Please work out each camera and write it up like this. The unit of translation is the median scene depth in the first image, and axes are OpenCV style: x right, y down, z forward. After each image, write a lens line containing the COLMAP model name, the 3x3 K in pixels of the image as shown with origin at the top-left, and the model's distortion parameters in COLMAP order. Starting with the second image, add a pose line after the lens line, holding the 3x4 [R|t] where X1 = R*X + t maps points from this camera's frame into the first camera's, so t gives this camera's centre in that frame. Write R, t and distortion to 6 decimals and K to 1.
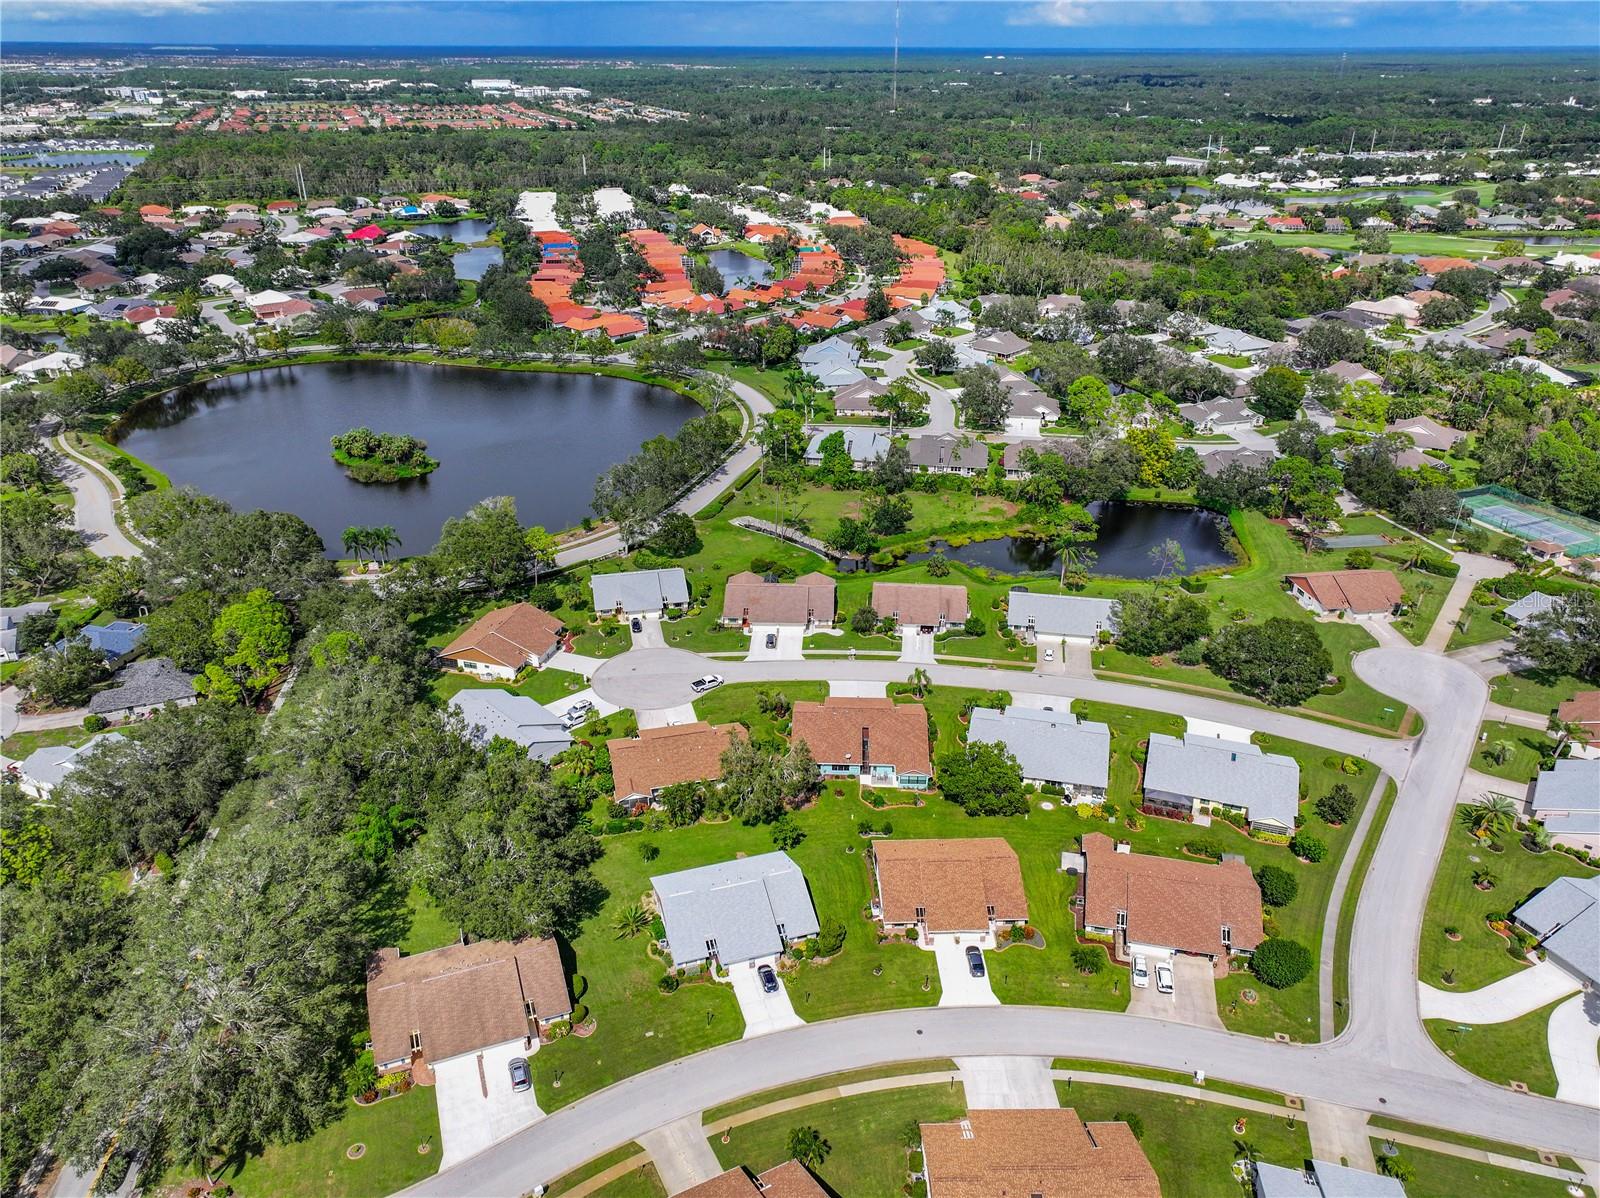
lens RADIAL K [[1121.6, 0, 803.0], [0, 1121.6, 600.7], [0, 0, 1]] dist [0.004530, 0.008035]
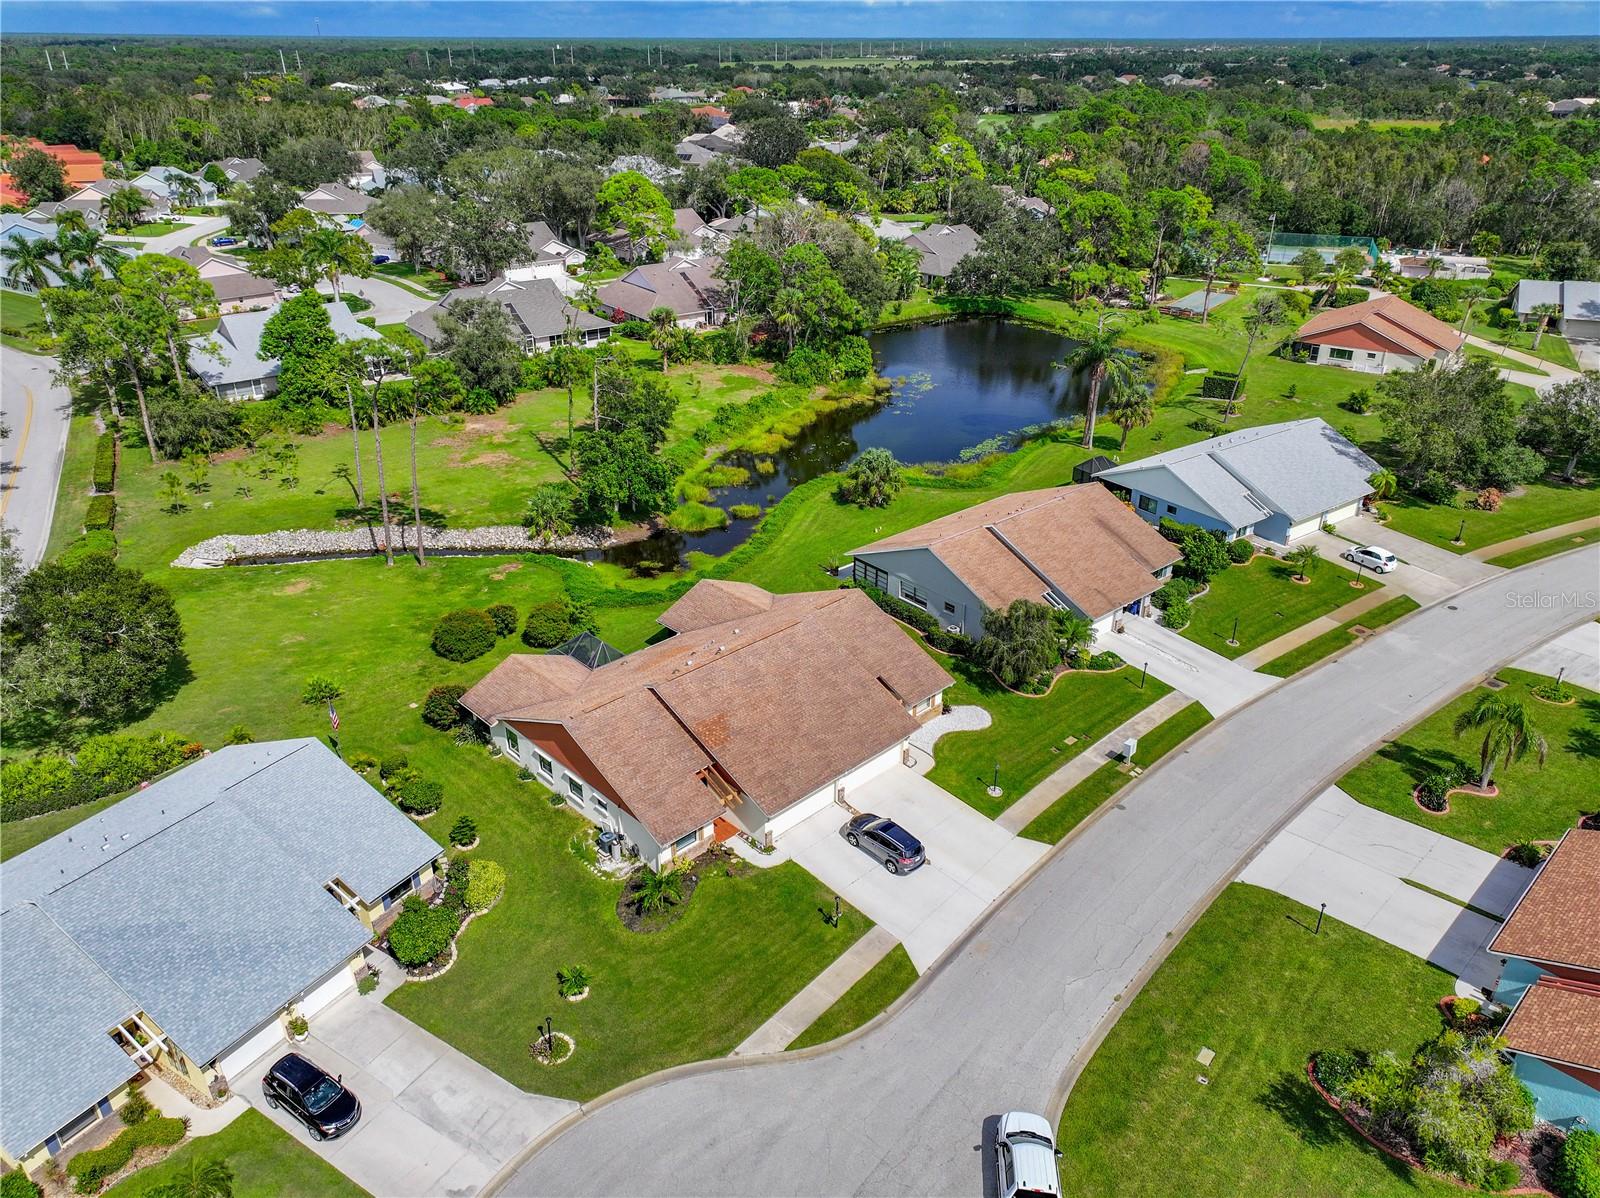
lens RADIAL K [[1121.6, 0, 803.0], [0, 1121.6, 600.7], [0, 0, 1]] dist [0.004530, 0.008035]
pose [[0.692520, -0.323806, 0.644644, -0.184238], [0.320609, 0.938650, 0.127067, -0.053736], [-0.646240, 0.118682, 0.753849, 0.779690]]
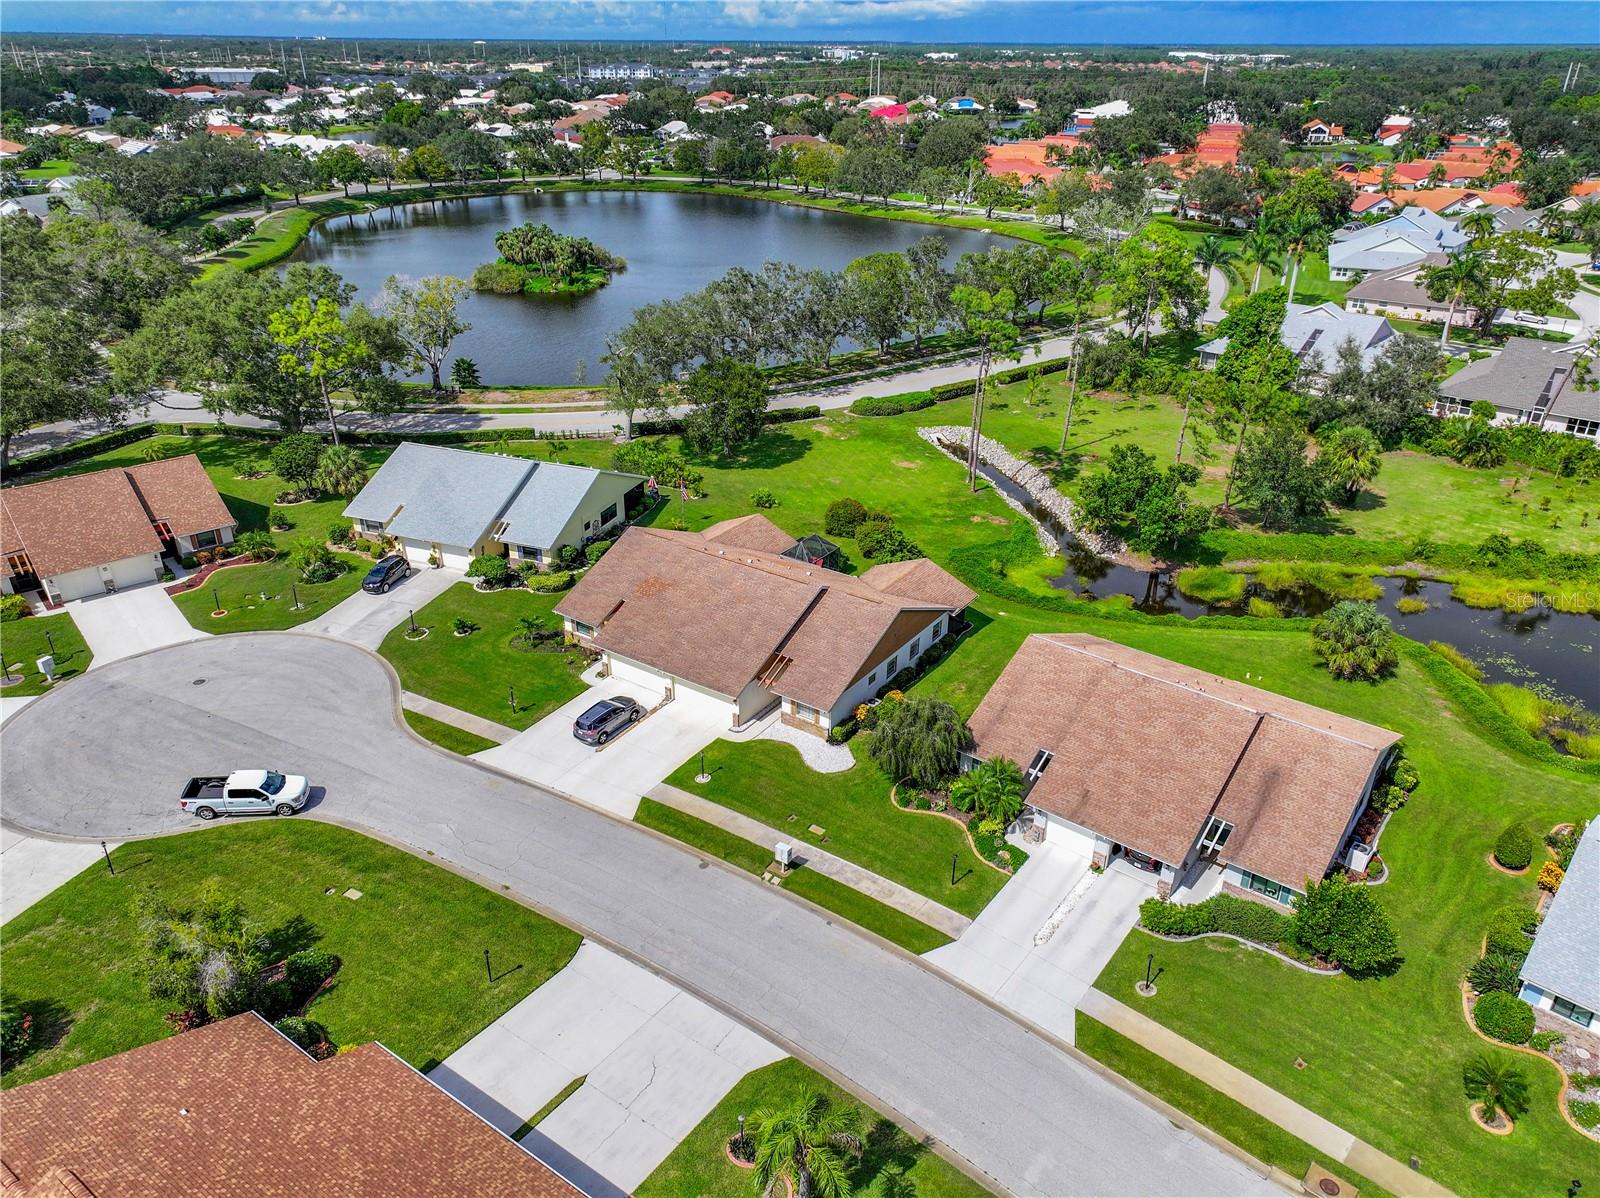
lens RADIAL K [[1121.6, 0, 803.0], [0, 1121.6, 600.7], [0, 0, 1]] dist [0.004530, 0.008035]
pose [[0.842956, 0.244261, -0.479335, 0.149177], [-0.244845, 0.967548, 0.062462, -0.026591], [0.479037, 0.064710, 0.875406, 0.727768]]
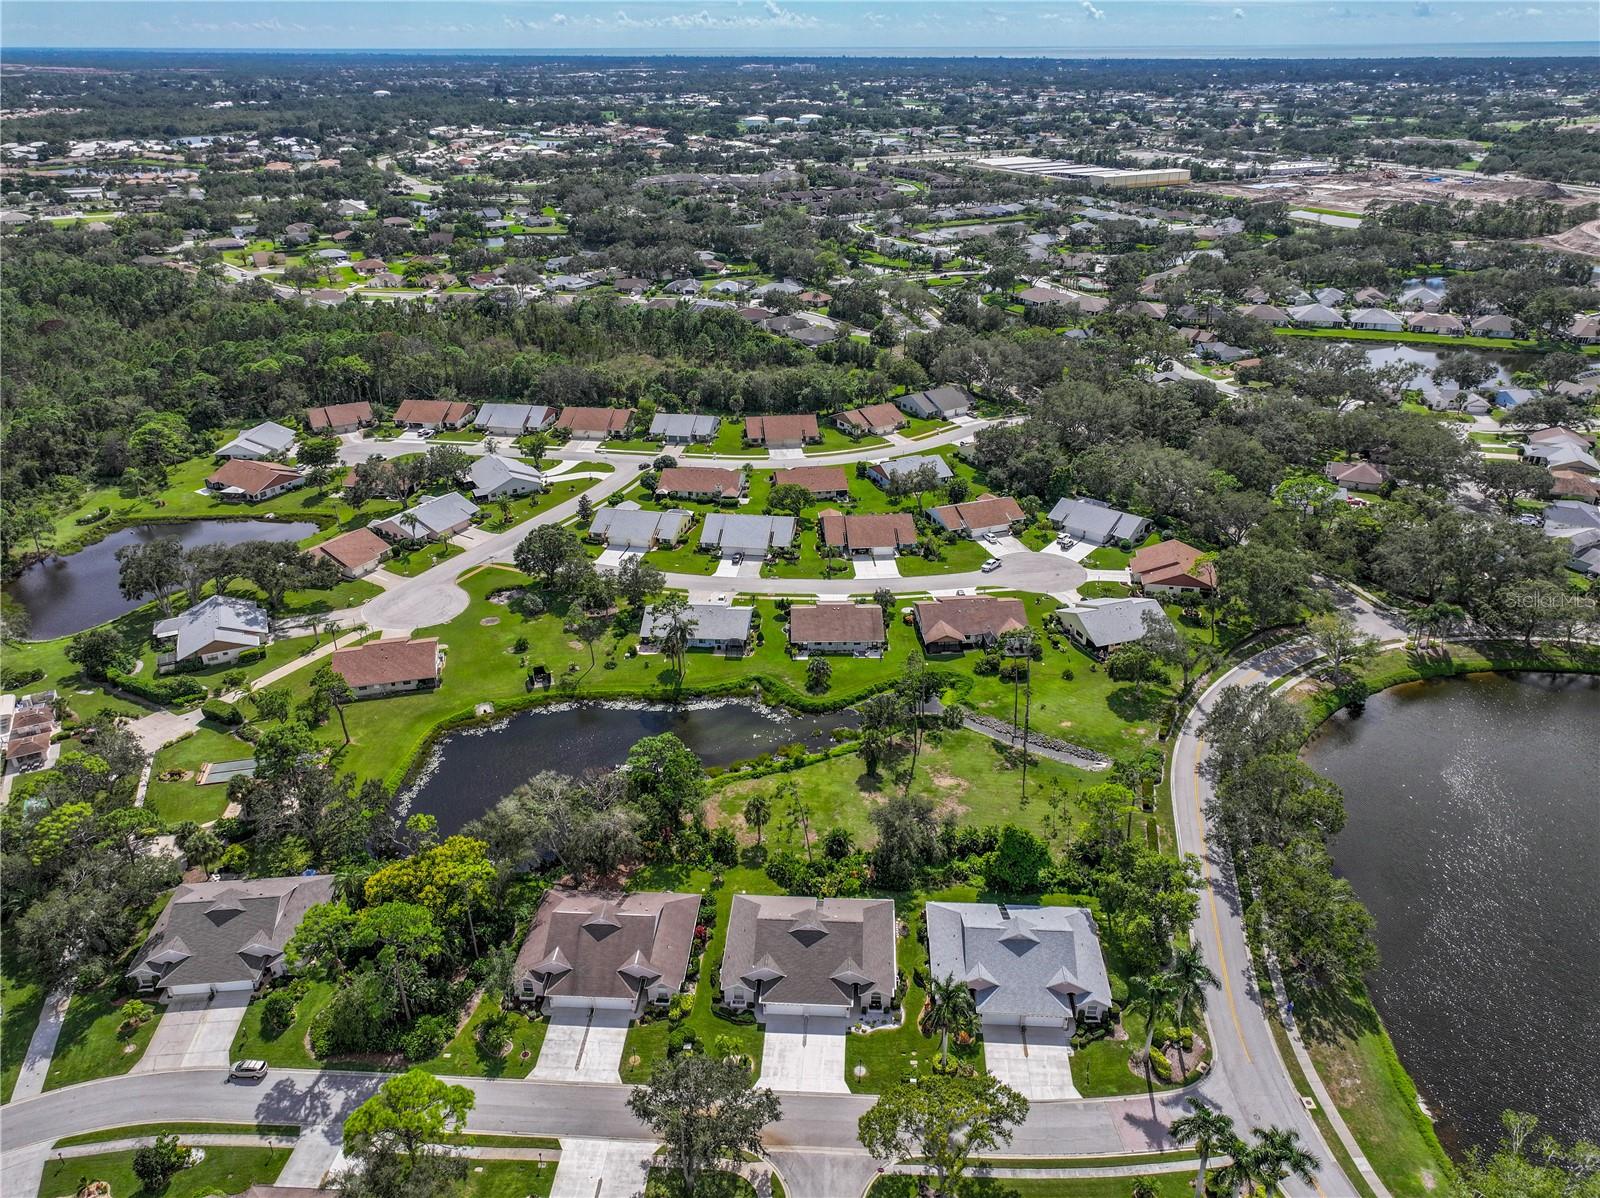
lens RADIAL K [[1122.0, 0, 802.7], [0, 1122.0, 595.7], [0, 0, 1]] dist [0.004940, 0.002216]
pose [[-0.994059, 0.051561, -0.095856, 0.232631], [-0.045166, 0.605869, 0.794282, -0.834156], [0.099030, 0.793892, -0.599940, 1.607190]]
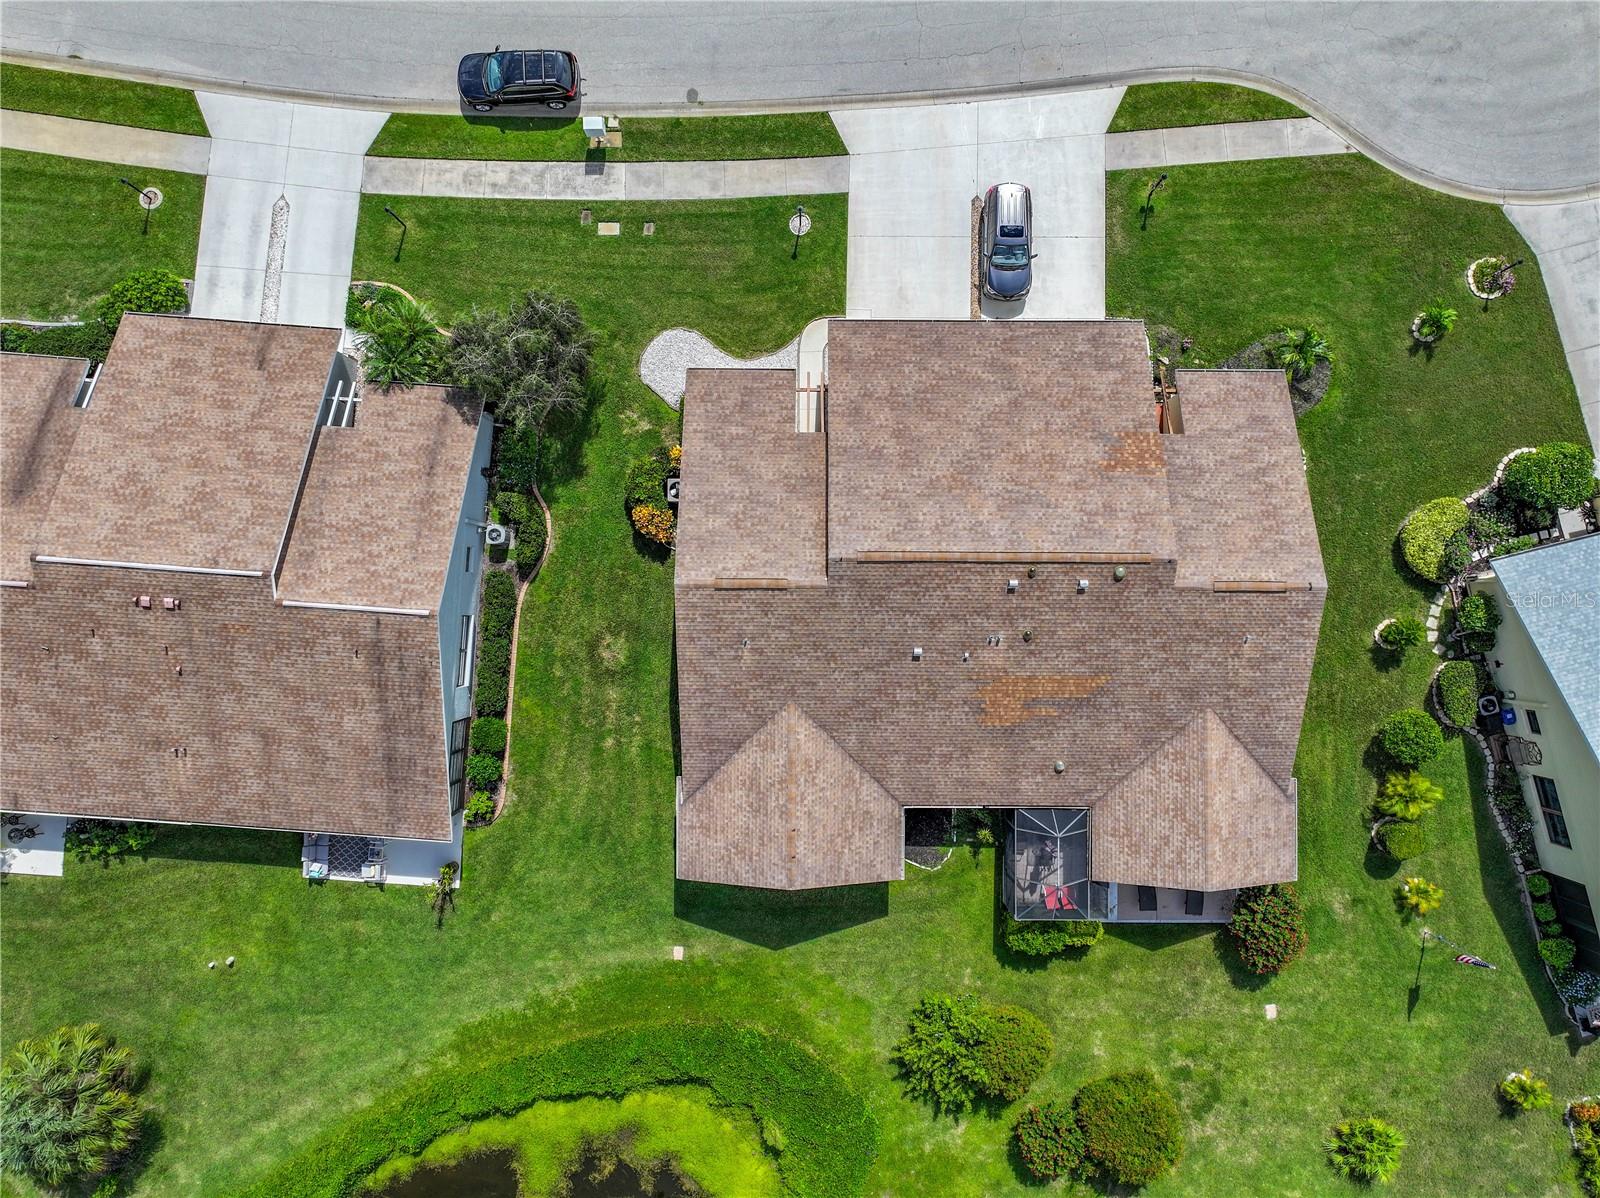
lens RADIAL K [[1121.6, 0, 803.0], [0, 1121.6, 600.7], [0, 0, 1]] dist [0.004530, 0.008035]
pose [[-0.999586, 0.028743, -0.001238, 0.009078], [-0.013549, -0.432323, 0.901617, -0.164219], [0.025380, 0.901260, 0.432534, 0.934105]]
